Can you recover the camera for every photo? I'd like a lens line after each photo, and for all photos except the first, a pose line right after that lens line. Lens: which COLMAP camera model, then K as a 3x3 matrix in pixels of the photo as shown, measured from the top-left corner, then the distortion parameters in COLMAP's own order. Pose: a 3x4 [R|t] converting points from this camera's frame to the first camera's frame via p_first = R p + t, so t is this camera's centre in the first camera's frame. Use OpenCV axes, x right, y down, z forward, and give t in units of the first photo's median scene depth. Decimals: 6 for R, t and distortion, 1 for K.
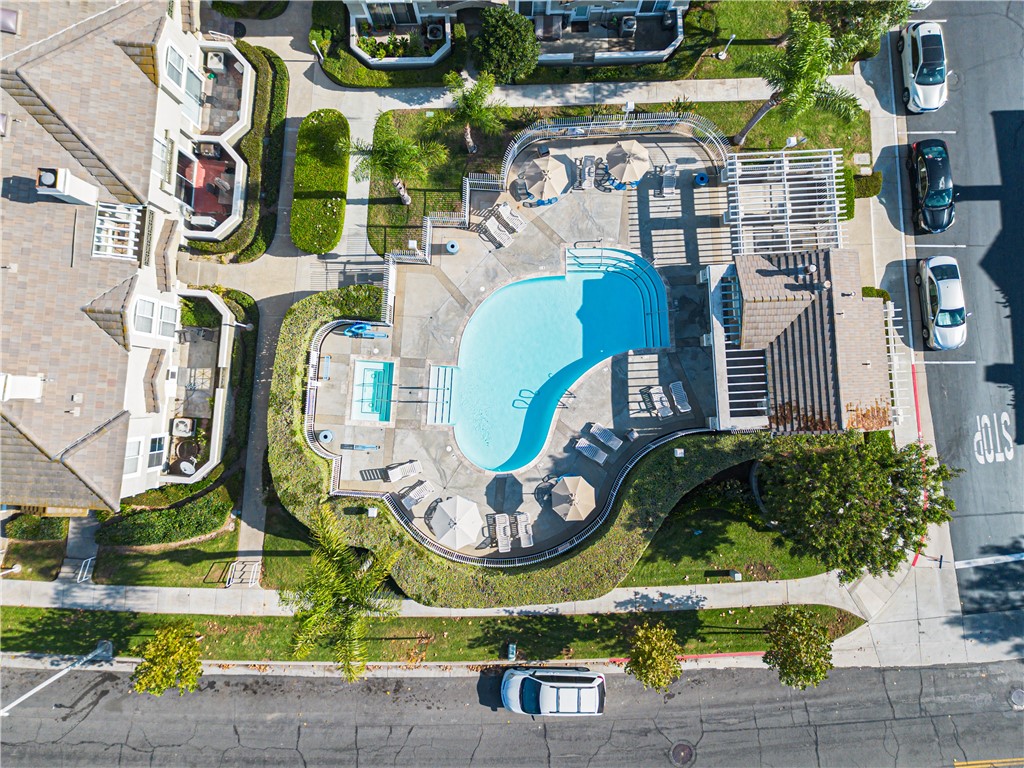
lens RADIAL K [[719.1, 0, 514.1], [0, 719.1, 368.7], [0, 0, 1]] dist [0.070605, -0.075506]
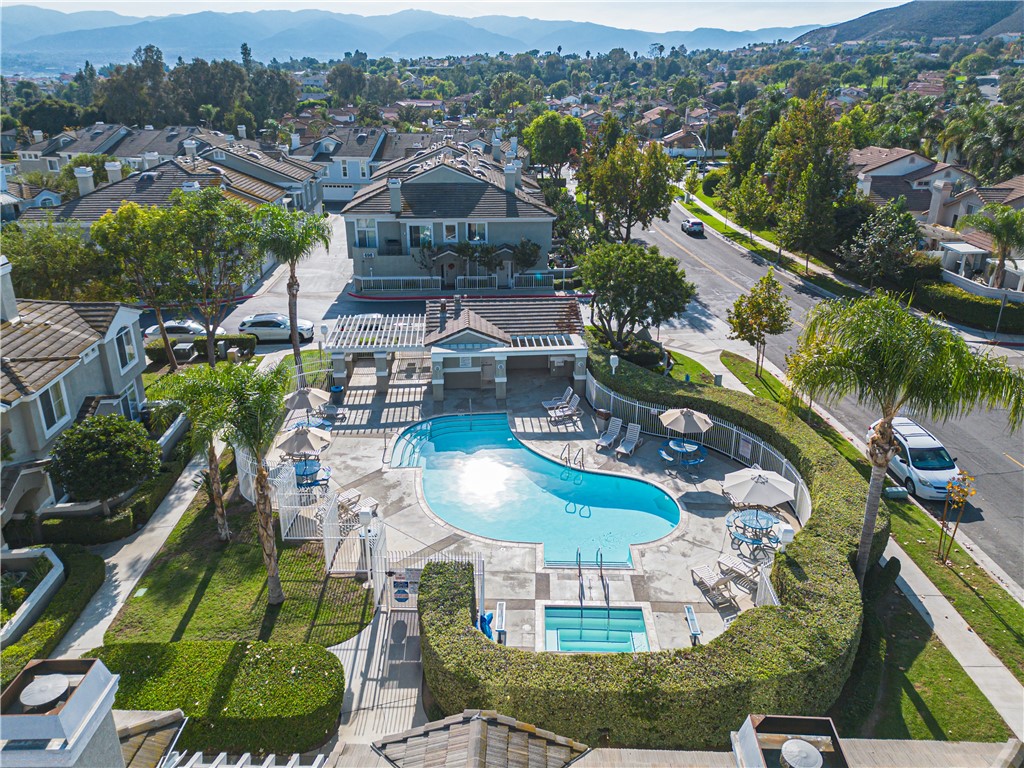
lens RADIAL K [[719.1, 0, 514.1], [0, 719.1, 368.7], [0, 0, 1]] dist [0.070605, -0.075506]
pose [[-0.038674, -0.374867, 0.926272, -0.658590], [0.997532, 0.039873, 0.057786, -0.077850], [-0.058596, 0.926221, 0.372400, 0.591387]]
